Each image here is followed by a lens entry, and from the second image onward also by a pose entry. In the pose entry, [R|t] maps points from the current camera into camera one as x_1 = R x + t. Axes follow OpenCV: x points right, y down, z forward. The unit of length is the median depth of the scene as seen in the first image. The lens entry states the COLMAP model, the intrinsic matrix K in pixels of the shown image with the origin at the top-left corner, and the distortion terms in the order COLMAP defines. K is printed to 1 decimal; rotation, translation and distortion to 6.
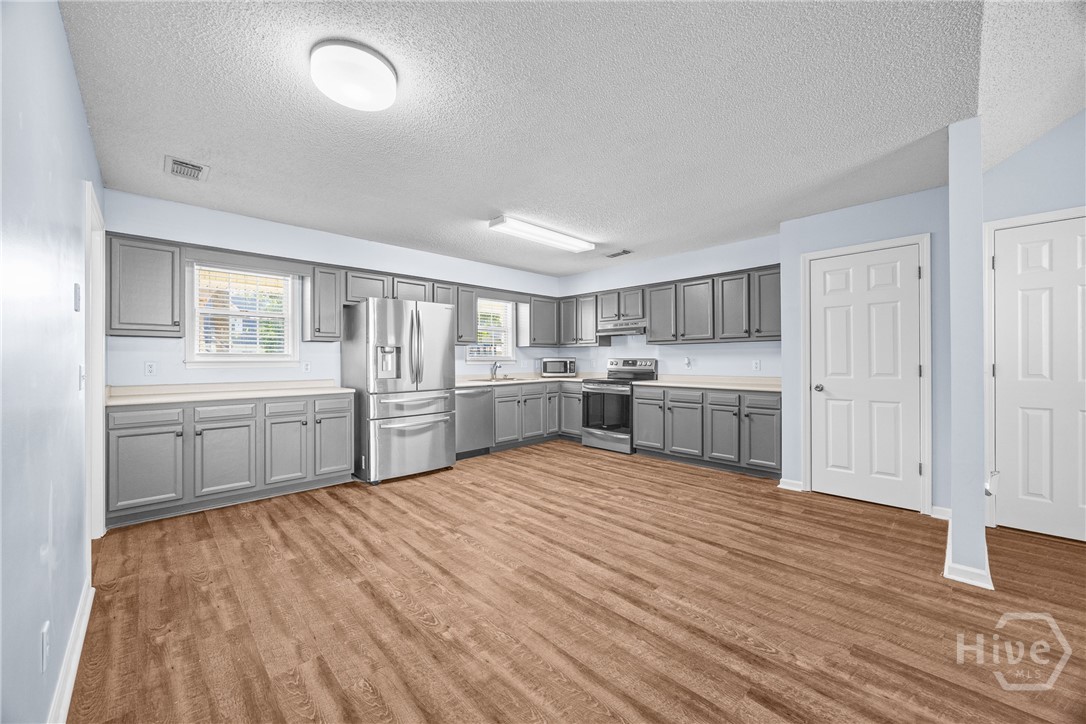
lens RADIAL K [[412.2, 0, 541.8], [0, 412.2, 361.6], [0, 0, 1]] dist [-0.002618, -0.000079]
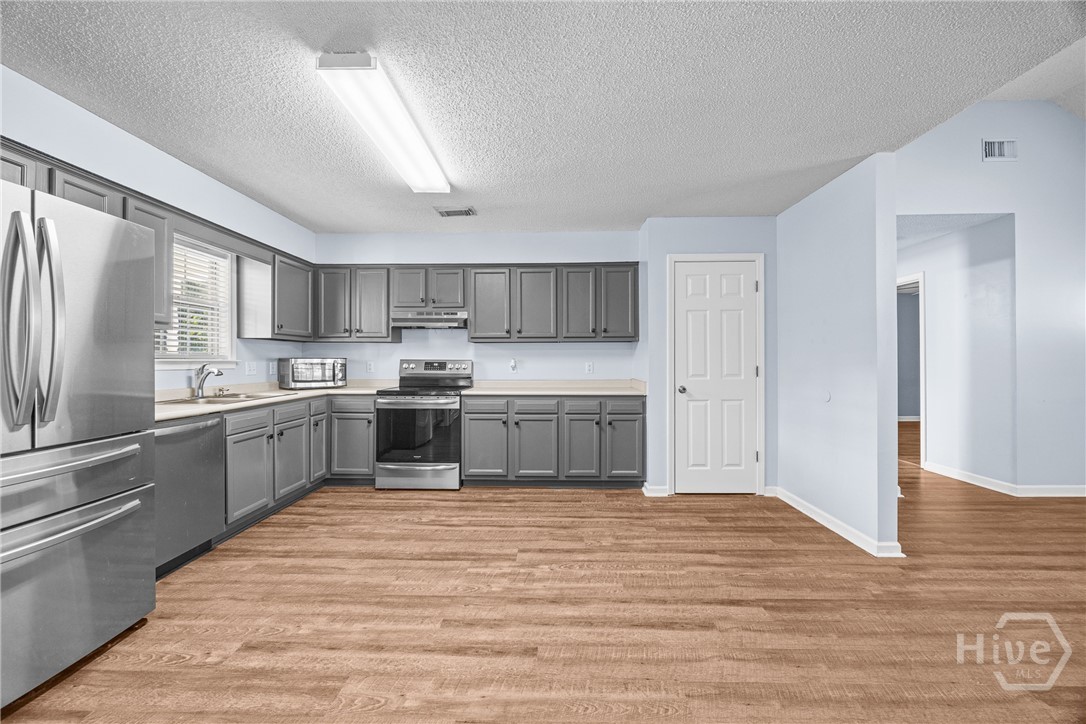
lens RADIAL K [[412.2, 0, 544.1], [0, 412.2, 360.2], [0, 0, 1]] dist [-0.002618, -0.000079]
pose [[0.710869, 0.004286, 0.703311, -0.267624], [0.001924, 0.999966, -0.008038, -0.000243], [-0.703321, 0.007067, 0.710837, 0.506051]]
